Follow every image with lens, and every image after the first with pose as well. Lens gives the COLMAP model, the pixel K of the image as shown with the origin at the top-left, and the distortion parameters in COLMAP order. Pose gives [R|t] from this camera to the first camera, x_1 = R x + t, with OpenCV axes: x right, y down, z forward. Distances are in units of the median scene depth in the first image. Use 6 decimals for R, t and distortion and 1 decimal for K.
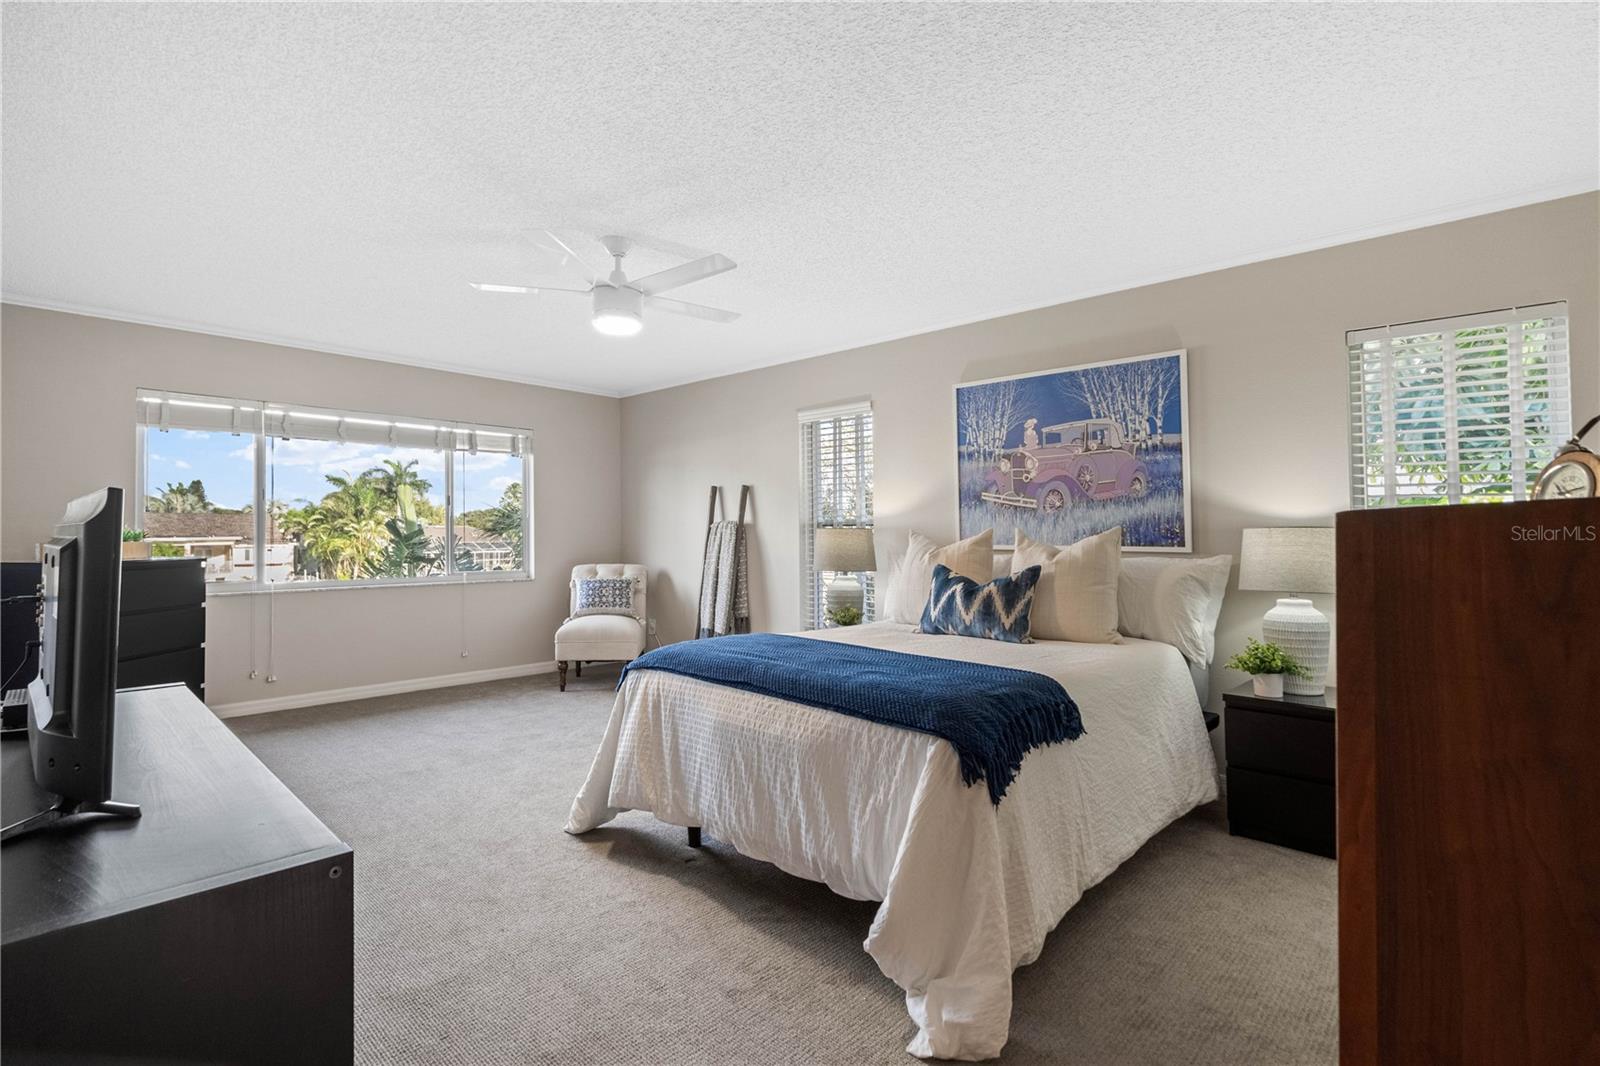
lens RADIAL K [[749.7, 0, 806.0], [0, 749.7, 528.3], [0, 0, 1]] dist [-0.001654, -0.000076]
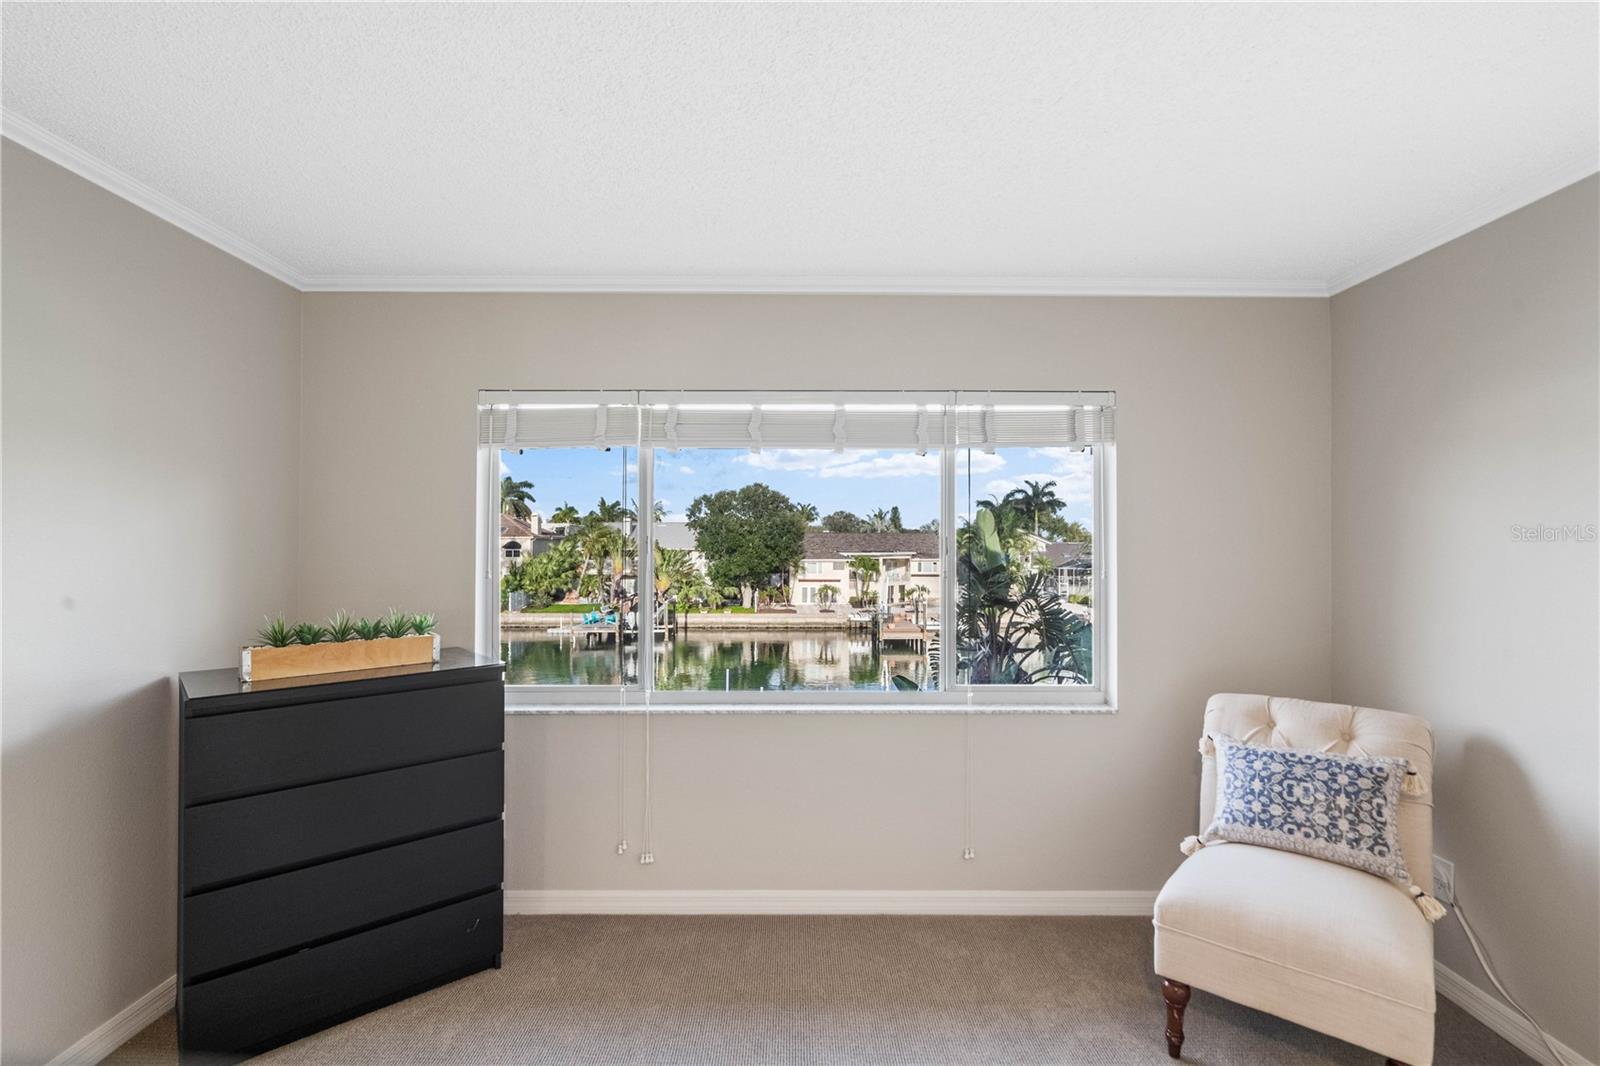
lens RADIAL K [[738.5, 0, 800.6], [0, 738.5, 539.4], [0, 0, 1]] dist [0.000565, 0.000004]
pose [[0.687576, -0.003453, -0.726104, -0.202998], [-0.000608, 0.999986, -0.005332, -0.044494], [0.726112, 0.004107, 0.687564, 0.668007]]
